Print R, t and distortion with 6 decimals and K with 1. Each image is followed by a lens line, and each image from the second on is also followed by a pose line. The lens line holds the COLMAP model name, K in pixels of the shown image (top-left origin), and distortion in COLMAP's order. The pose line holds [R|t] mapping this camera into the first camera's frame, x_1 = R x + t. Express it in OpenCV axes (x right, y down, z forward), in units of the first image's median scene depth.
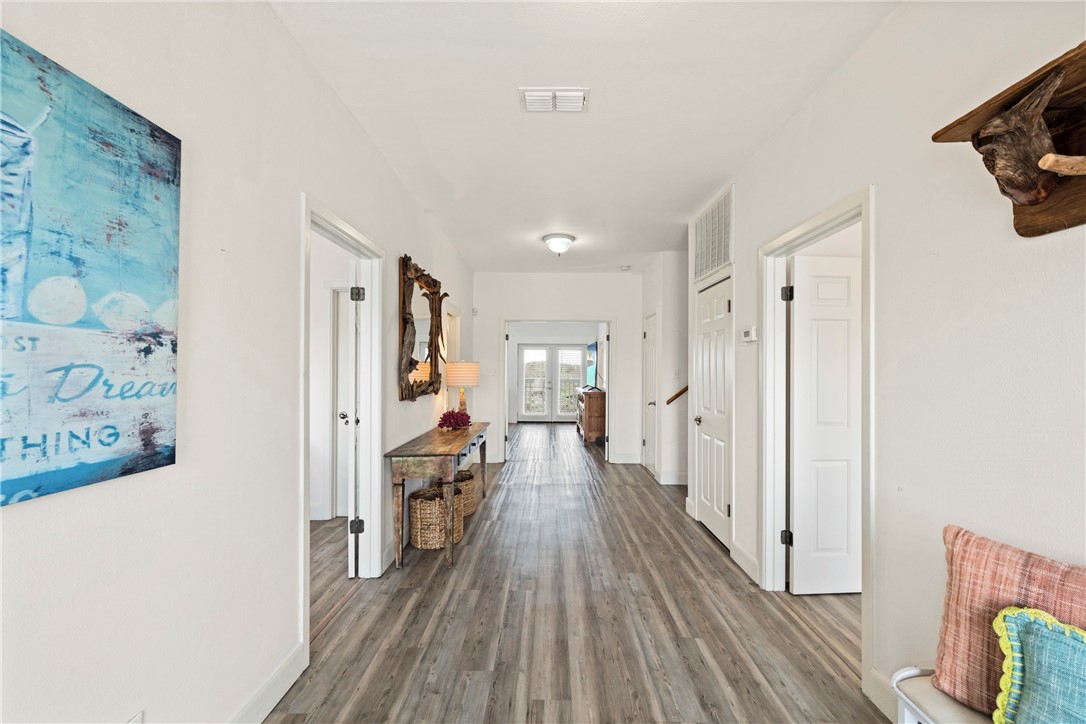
lens RADIAL K [[434.7, 0, 547.4], [0, 434.7, 374.4], [0, 0, 1]] dist [-0.002146, 0.000164]
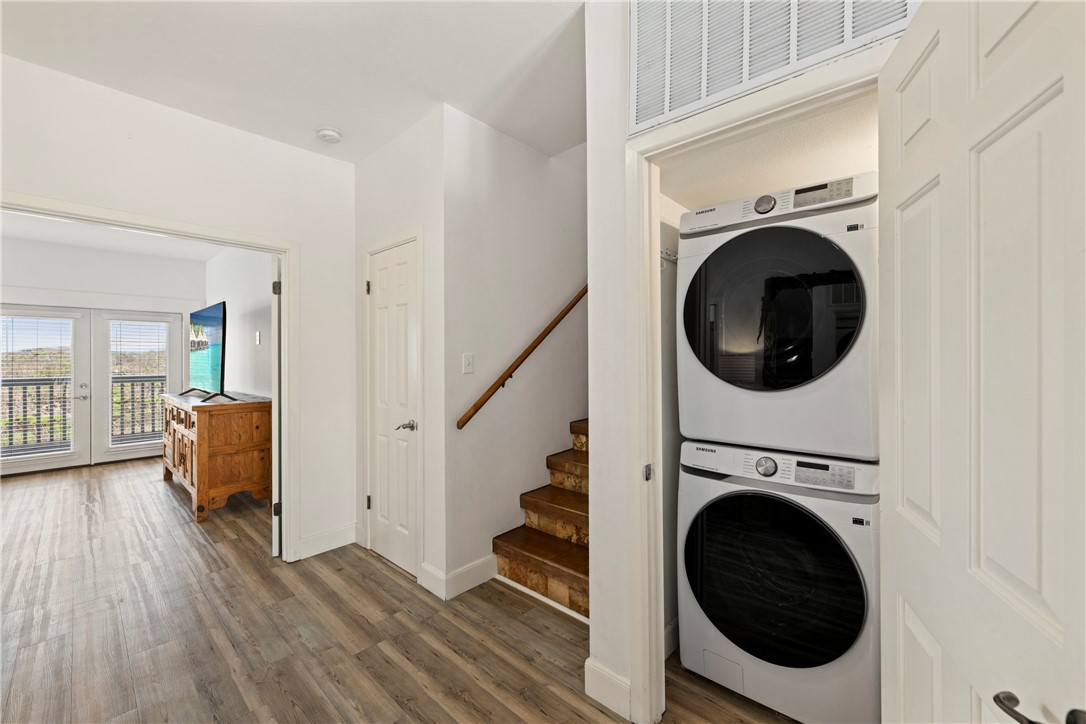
lens RADIAL K [[434.7, 0, 551.8], [0, 434.7, 358.8], [0, 0, 1]] dist [-0.002146, 0.000164]
pose [[0.670704, -0.013465, 0.741603, -0.004057], [0.018635, 0.999826, 0.001299, -0.004323], [-0.741491, 0.012949, 0.670838, 0.398460]]
